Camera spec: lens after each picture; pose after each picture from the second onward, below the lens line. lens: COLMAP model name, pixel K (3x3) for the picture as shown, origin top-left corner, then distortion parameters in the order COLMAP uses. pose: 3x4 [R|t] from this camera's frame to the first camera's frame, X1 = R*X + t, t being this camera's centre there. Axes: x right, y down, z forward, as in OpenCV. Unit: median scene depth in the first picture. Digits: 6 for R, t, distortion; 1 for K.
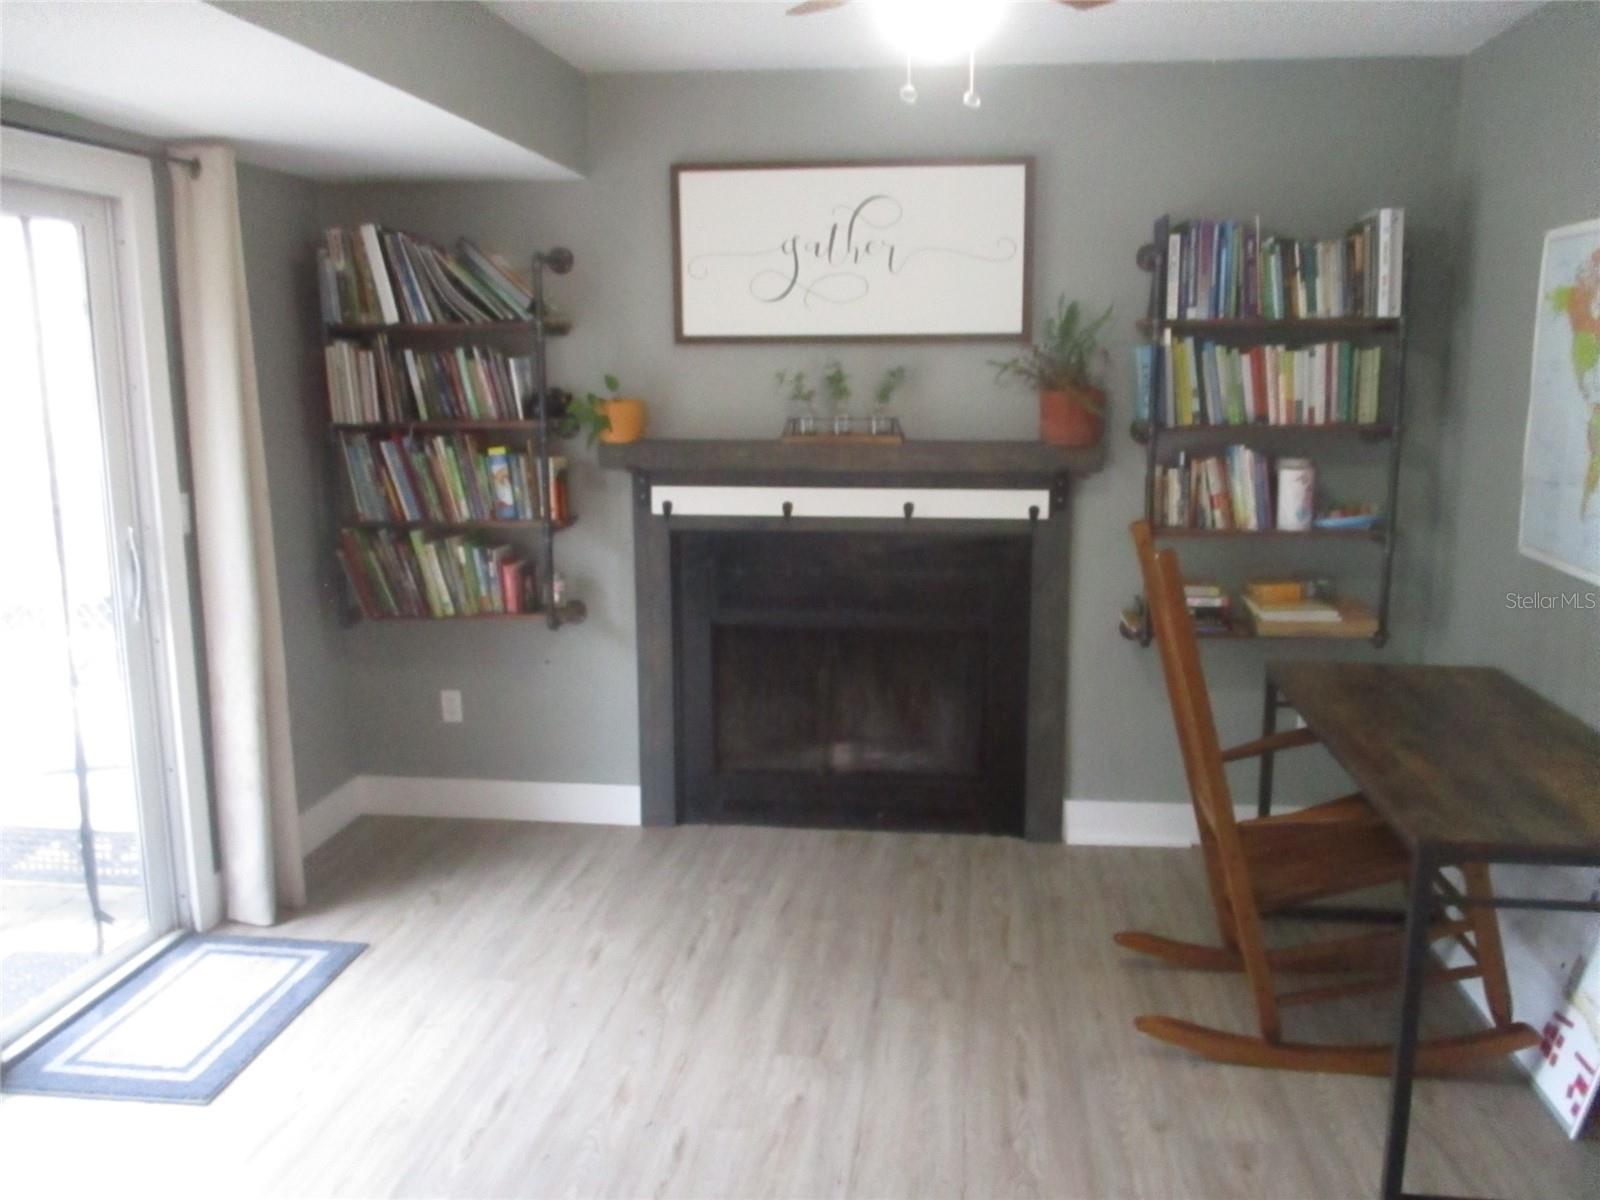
lens RADIAL K [[1374.9, 0, 808.1], [0, 1374.9, 599.9], [0, 0, 1]] dist [-0.015762, -0.000485]
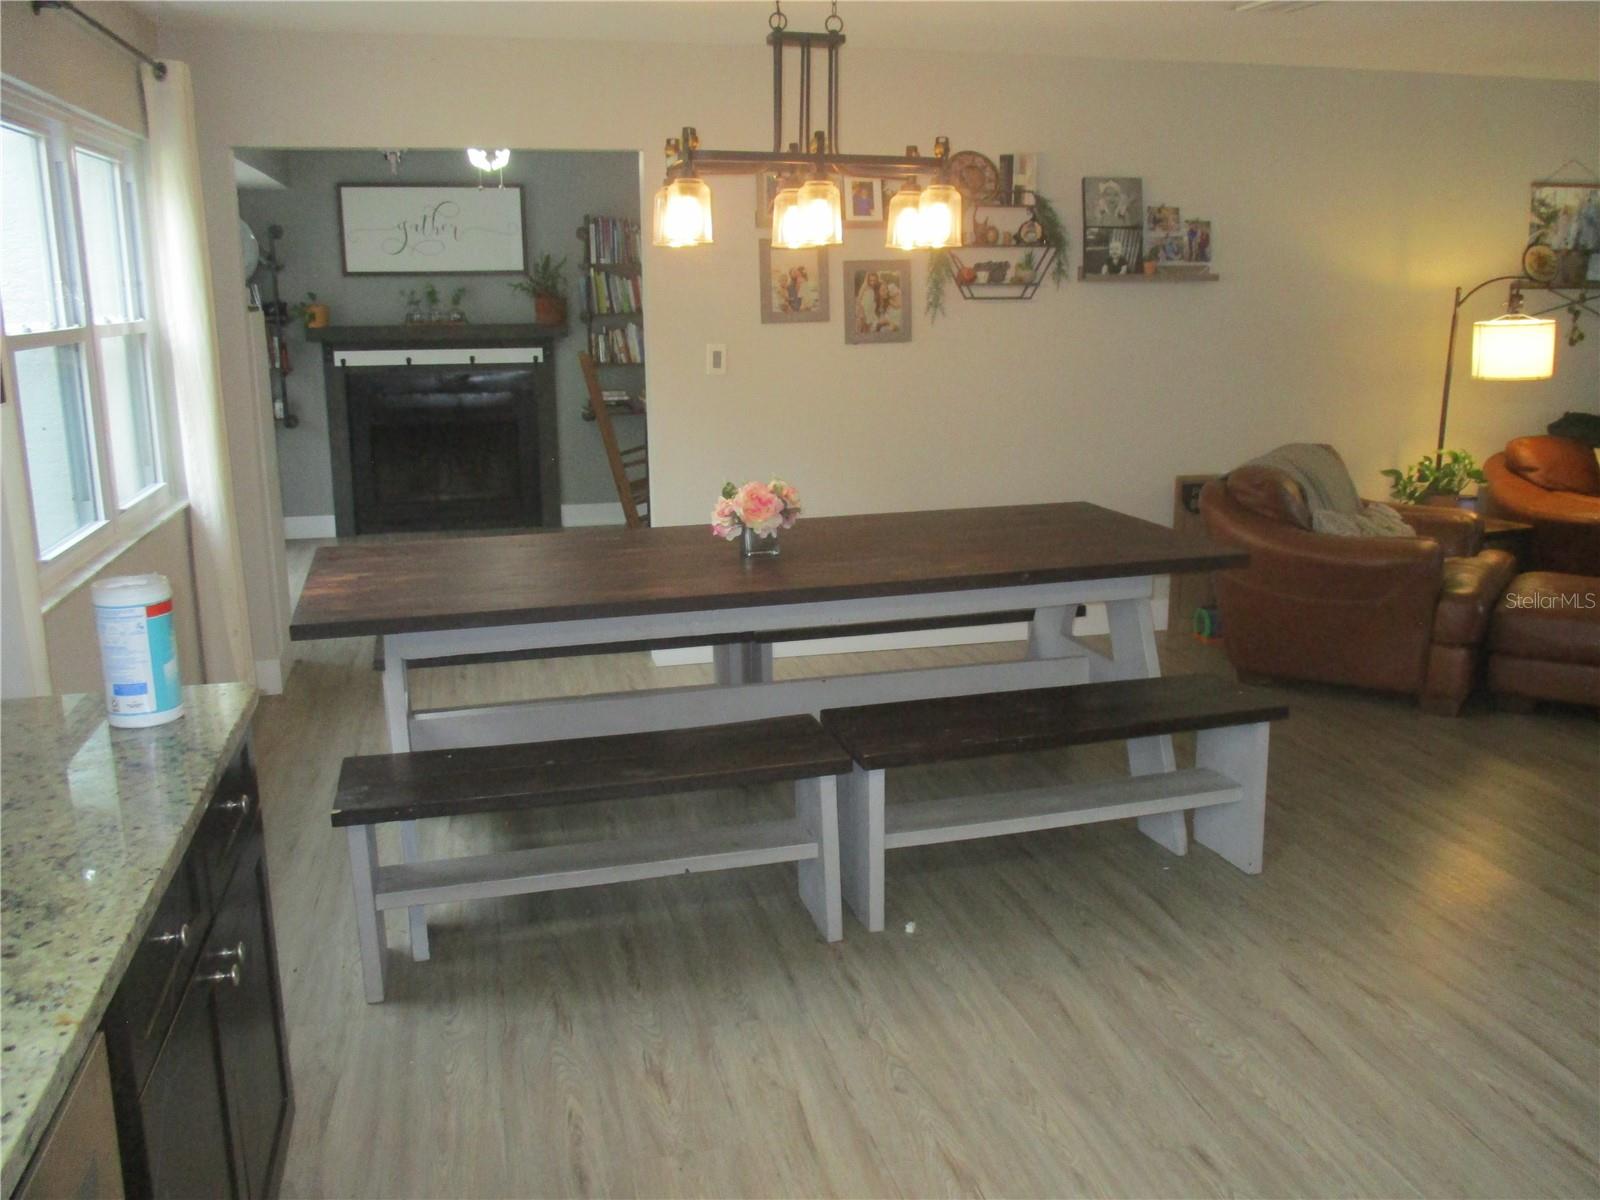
lens RADIAL K [[1392.7, 0, 802.7], [0, 1392.7, 591.2], [0, 0, 1]] dist [-0.013976, 0.001261]
pose [[0.936196, -0.079596, 0.342346, -0.199680], [0.064785, 0.996410, 0.054504, 0.194218], [-0.345455, -0.028848, 0.937992, -1.087369]]
